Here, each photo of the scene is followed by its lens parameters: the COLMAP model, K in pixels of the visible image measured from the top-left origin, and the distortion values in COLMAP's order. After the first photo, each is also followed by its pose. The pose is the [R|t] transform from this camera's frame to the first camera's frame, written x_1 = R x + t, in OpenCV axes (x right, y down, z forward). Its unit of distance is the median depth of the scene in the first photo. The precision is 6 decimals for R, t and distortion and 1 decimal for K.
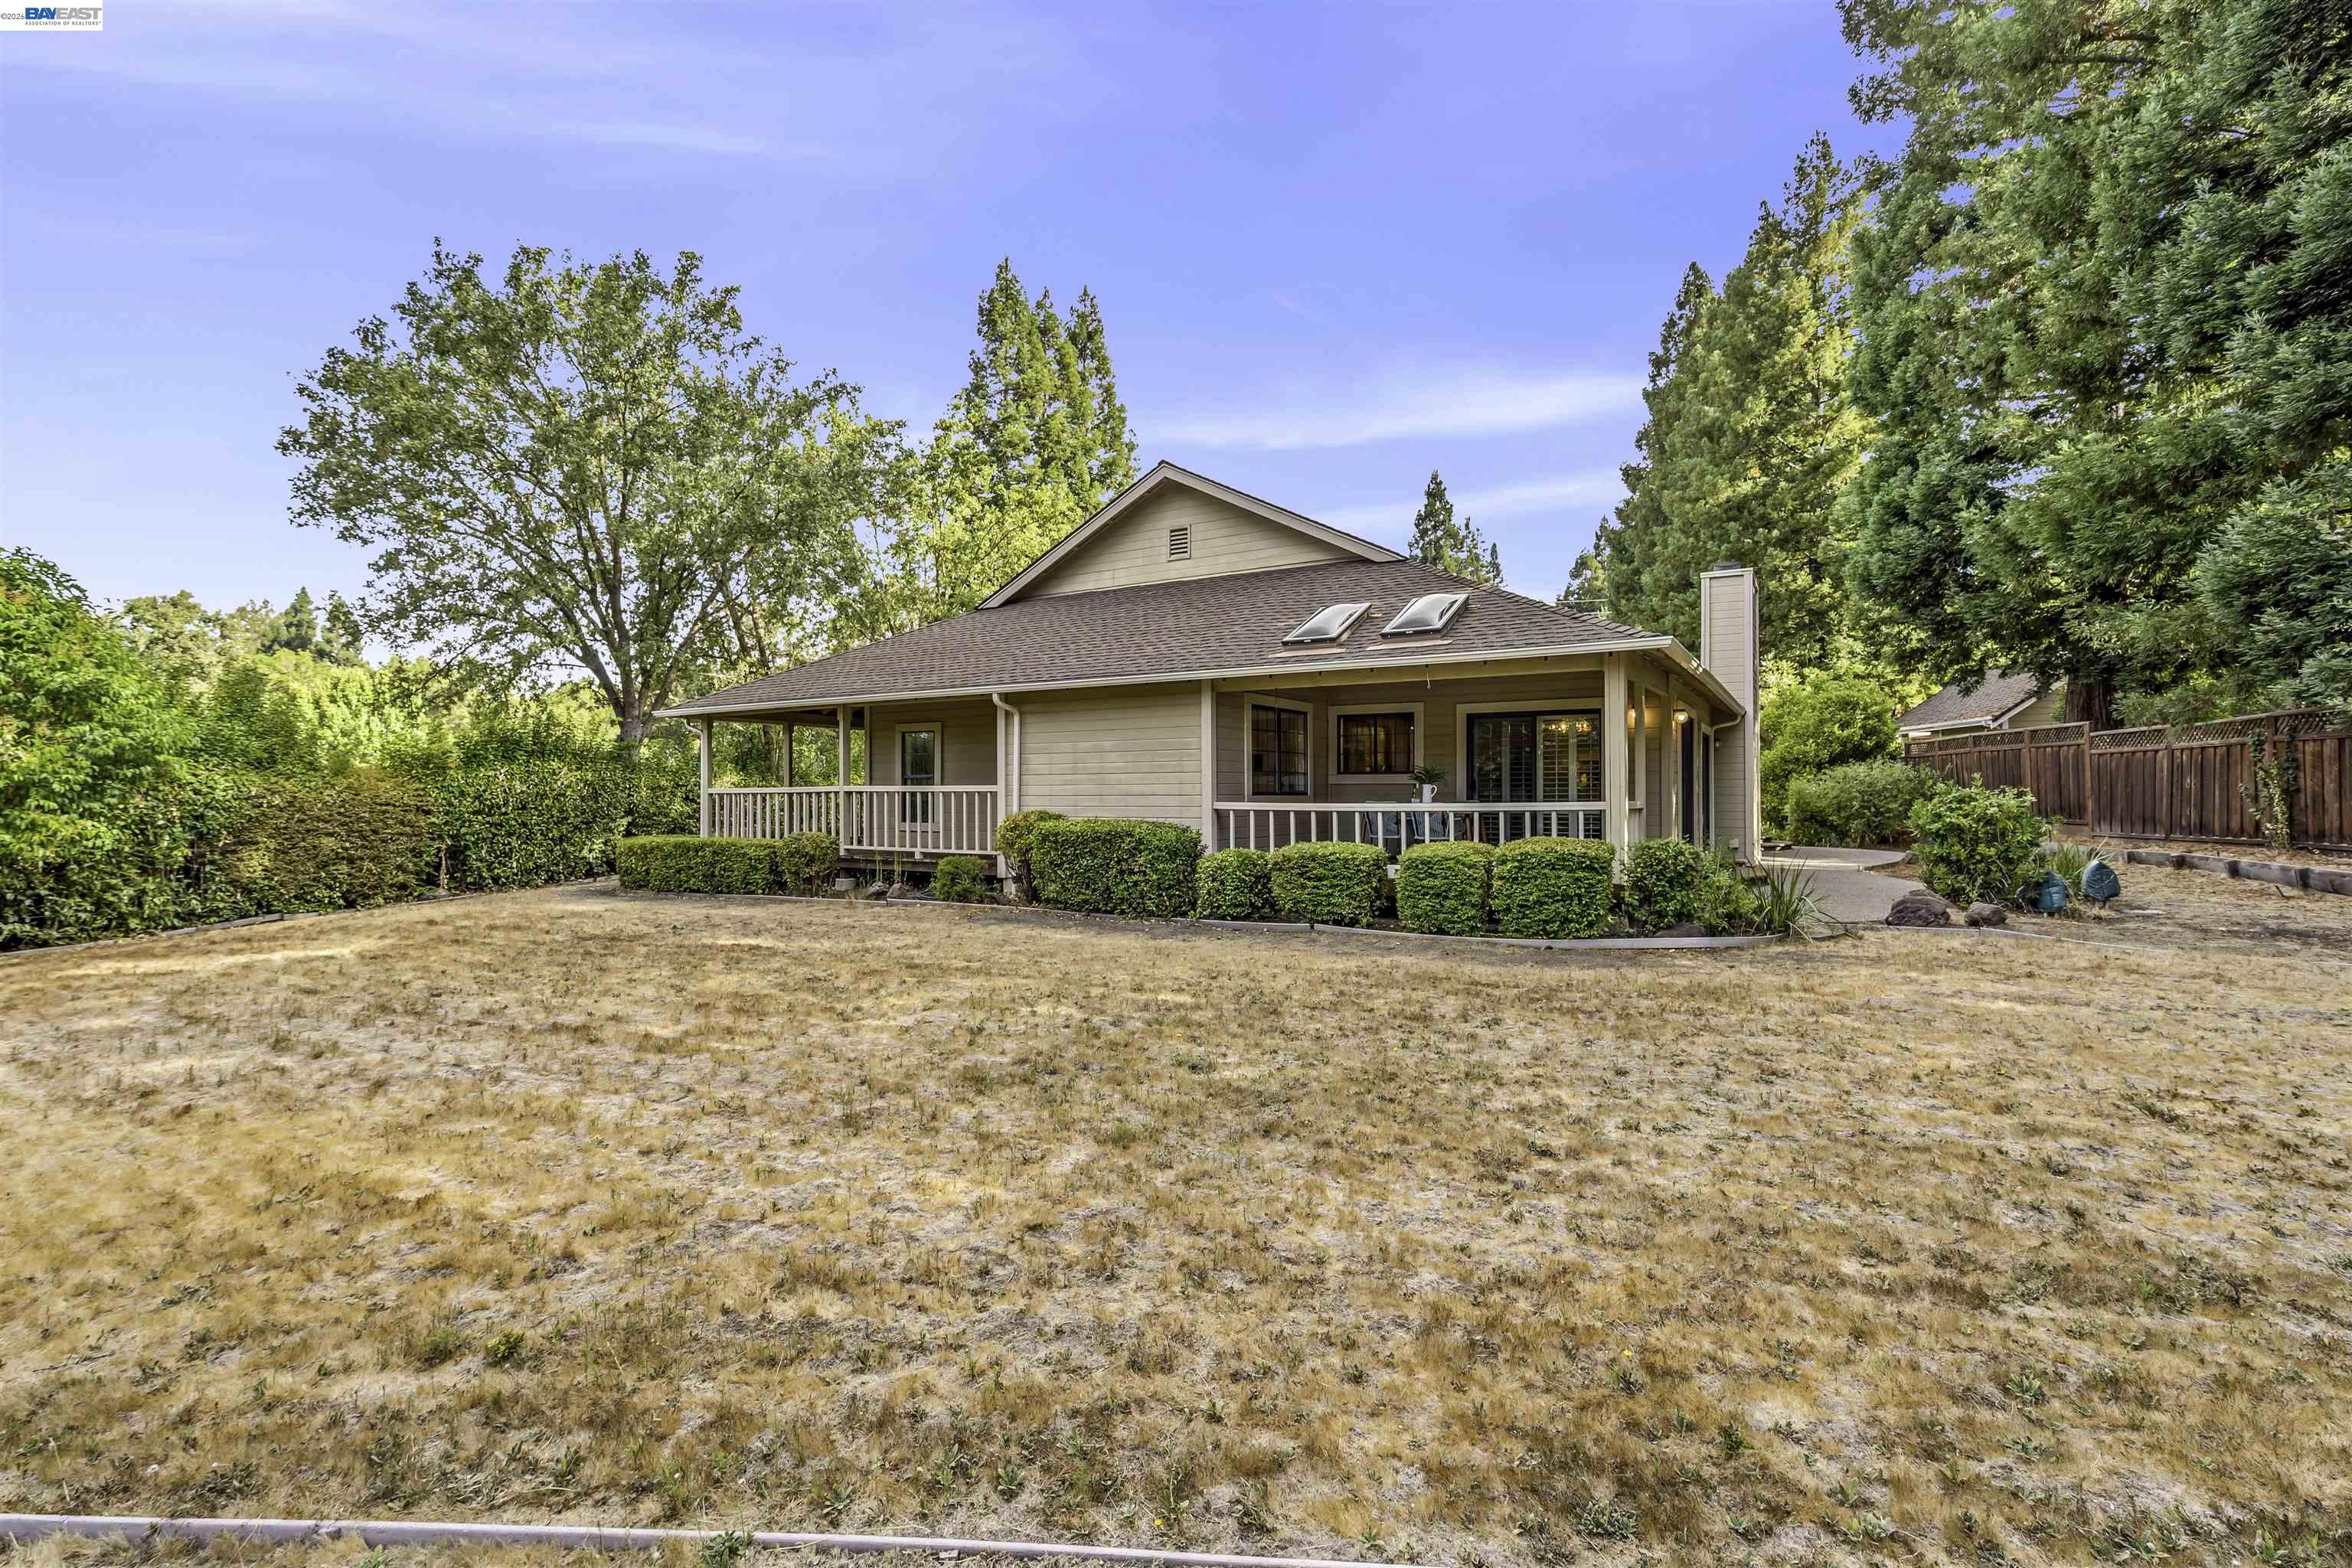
lens RADIAL K [[1078.1, 0, 1167.8], [0, 1078.1, 789.2], [0, 0, 1]] dist [-0.000598, 0.000061]
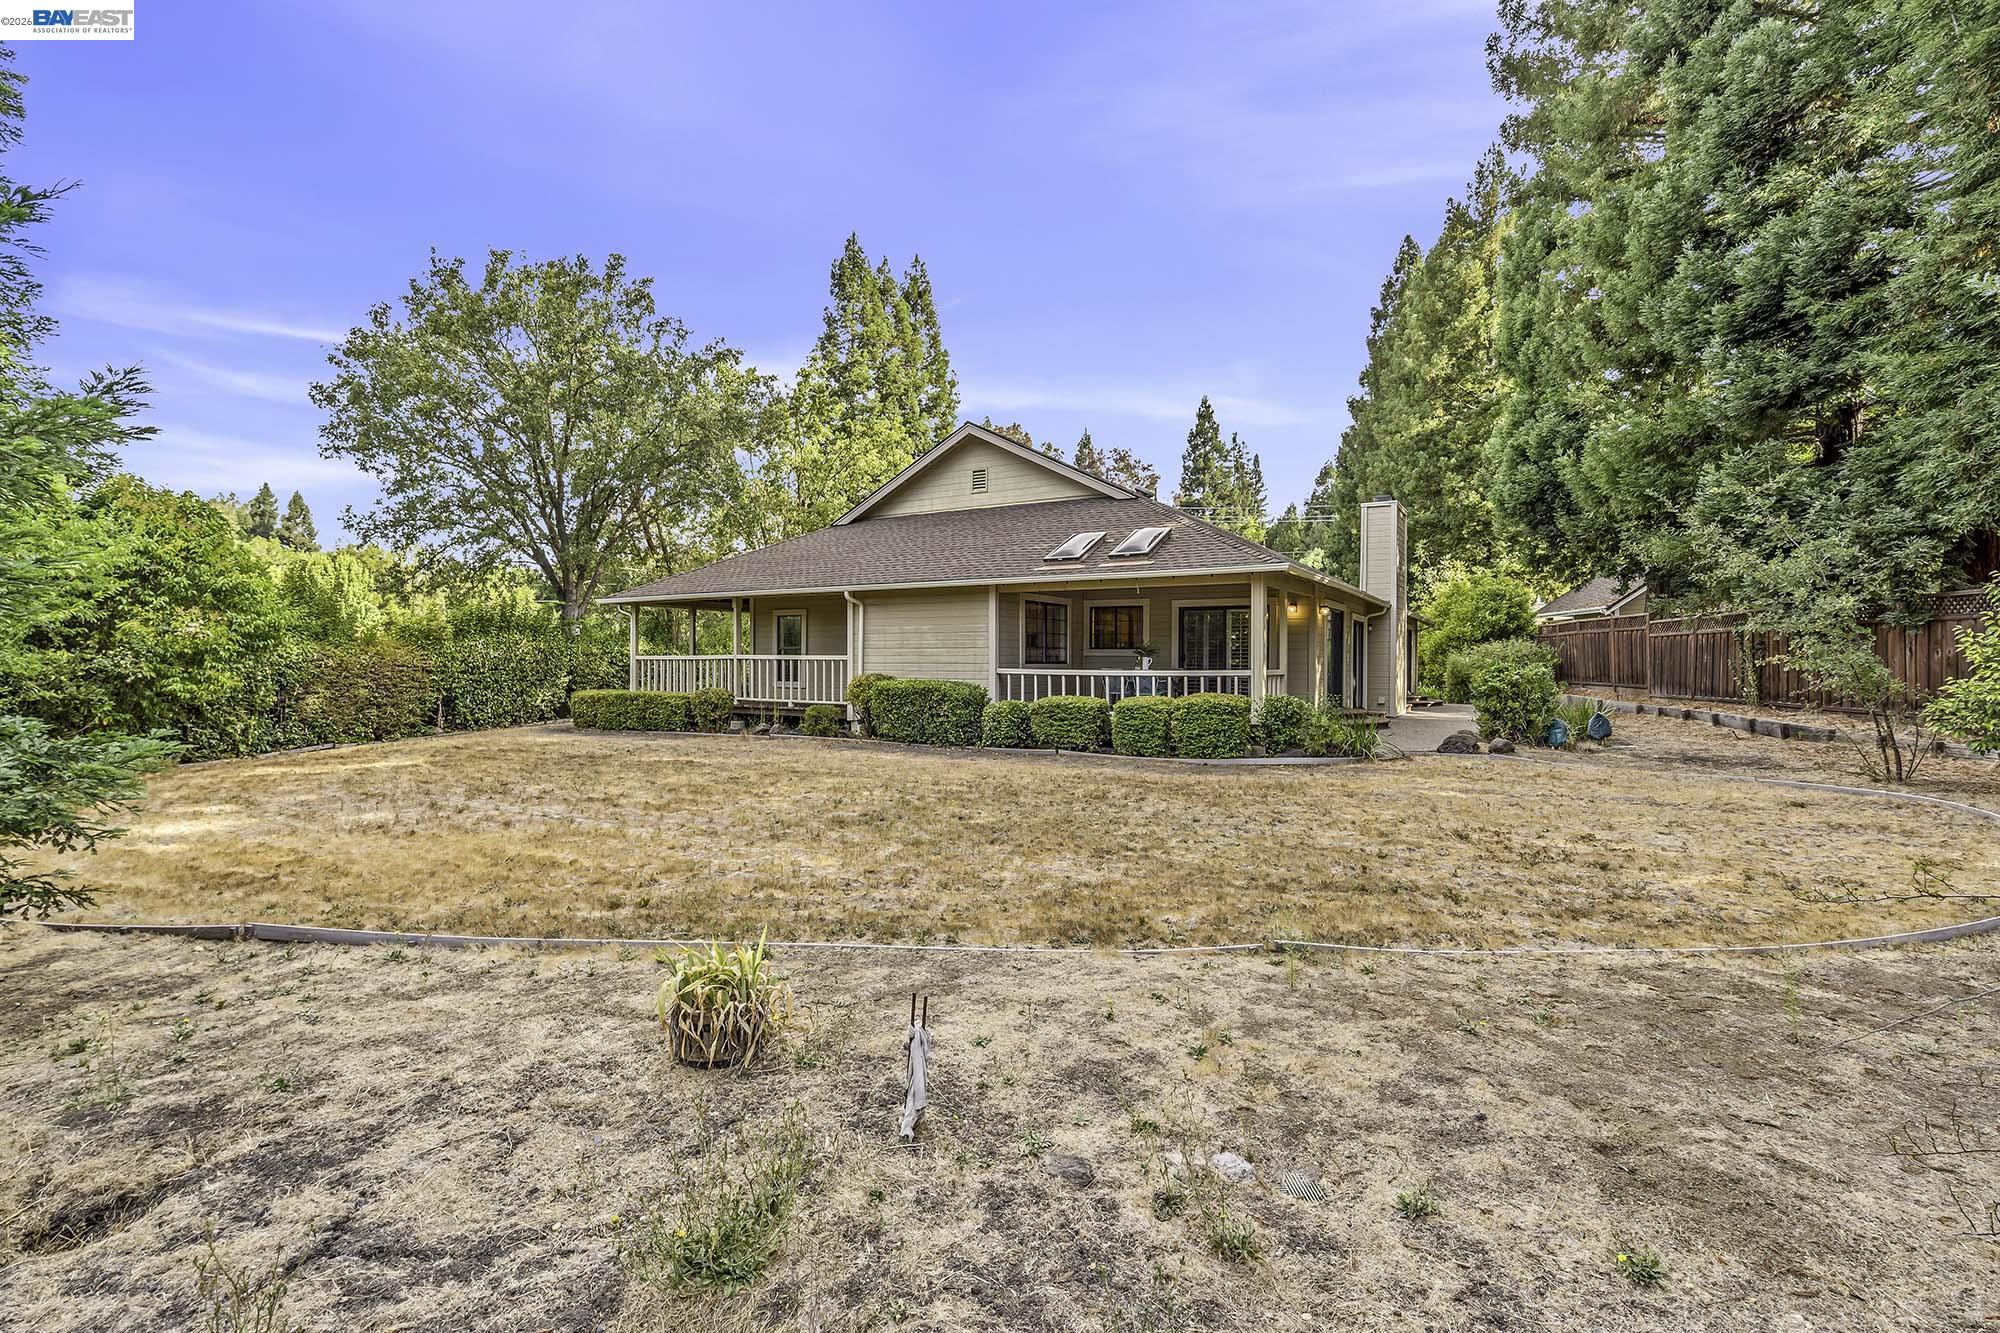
lens RADIAL K [[874.7, 0, 1000.0], [0, 874.7, 666.5], [0, 0, 1]] dist [0.003405, 0.000281]
pose [[0.999780, 0.006540, 0.019922, 0.015862], [-0.006771, 0.999910, 0.011559, -0.002909], [-0.019845, -0.011691, 0.999735, -0.122065]]
